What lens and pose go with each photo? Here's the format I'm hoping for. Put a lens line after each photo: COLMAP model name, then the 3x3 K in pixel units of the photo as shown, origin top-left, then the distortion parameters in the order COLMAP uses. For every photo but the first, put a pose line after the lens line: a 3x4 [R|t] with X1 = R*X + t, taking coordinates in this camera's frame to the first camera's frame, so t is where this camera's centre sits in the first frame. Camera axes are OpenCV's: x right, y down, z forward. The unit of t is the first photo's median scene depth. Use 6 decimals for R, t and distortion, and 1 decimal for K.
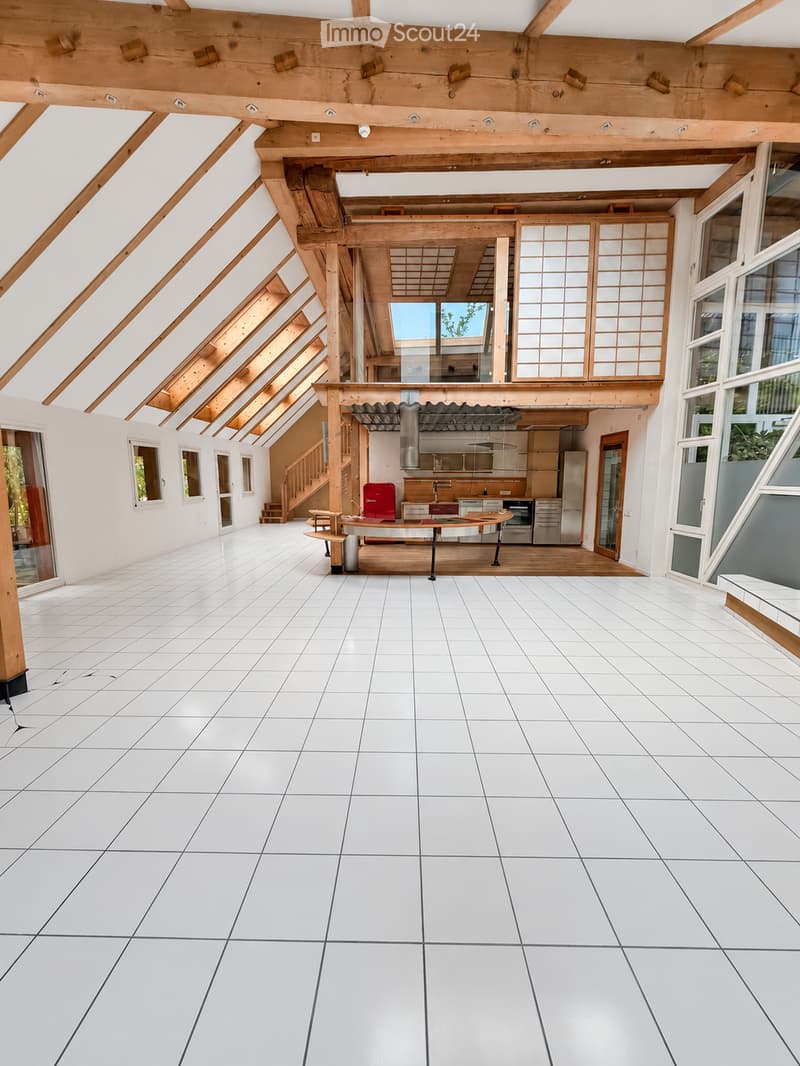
lens RADIAL K [[426.6, 0, 396.2], [0, 426.6, 527.5], [0, 0, 1]] dist [0.009722, 0.000068]
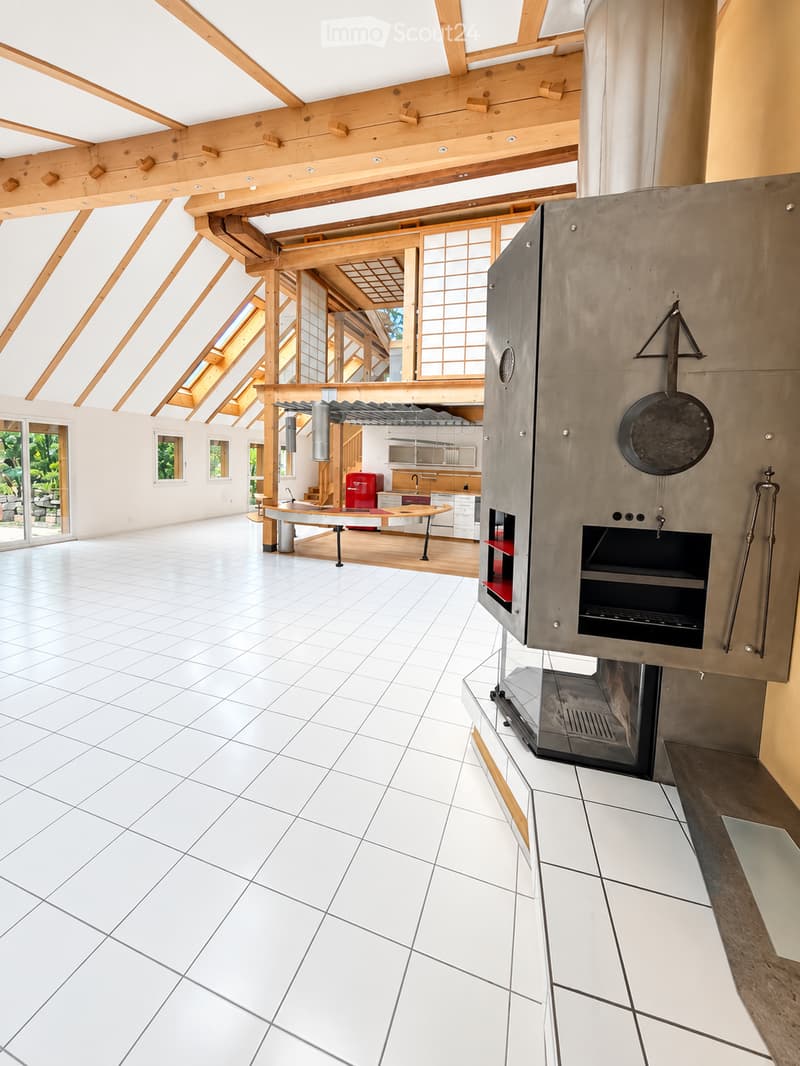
lens RADIAL K [[429.3, 0, 381.3], [0, 429.3, 491.9], [0, 0, 1]] dist [-0.013505, -0.000161]
pose [[0.951512, 0.053145, -0.302985, 0.533746], [-0.071034, 0.996303, -0.048322, -0.016360], [0.299297, 0.067501, 0.951769, 0.008419]]
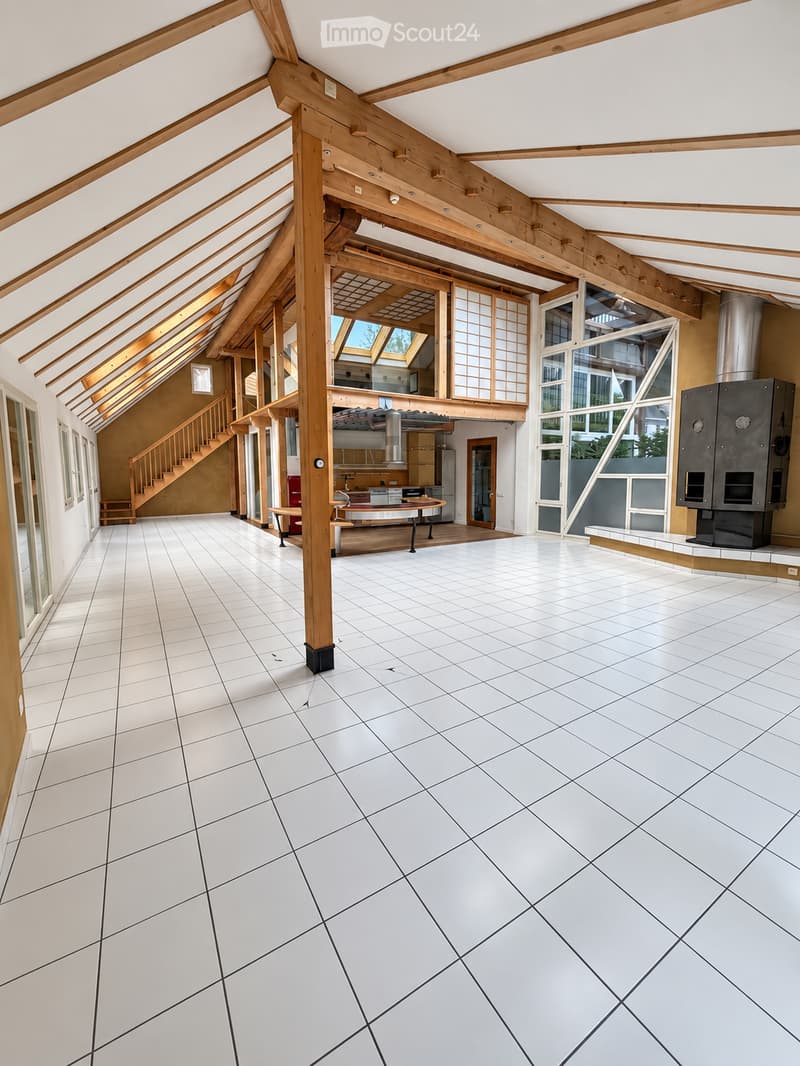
lens RADIAL K [[439.2, 0, 400.1], [0, 439.2, 505.4], [0, 0, 1]] dist [0.025065, -0.000015]
pose [[0.840358, -0.046106, 0.540067, -0.641492], [0.066680, 0.997601, -0.018591, 0.008805], [-0.537915, 0.051635, 0.841416, -0.056314]]
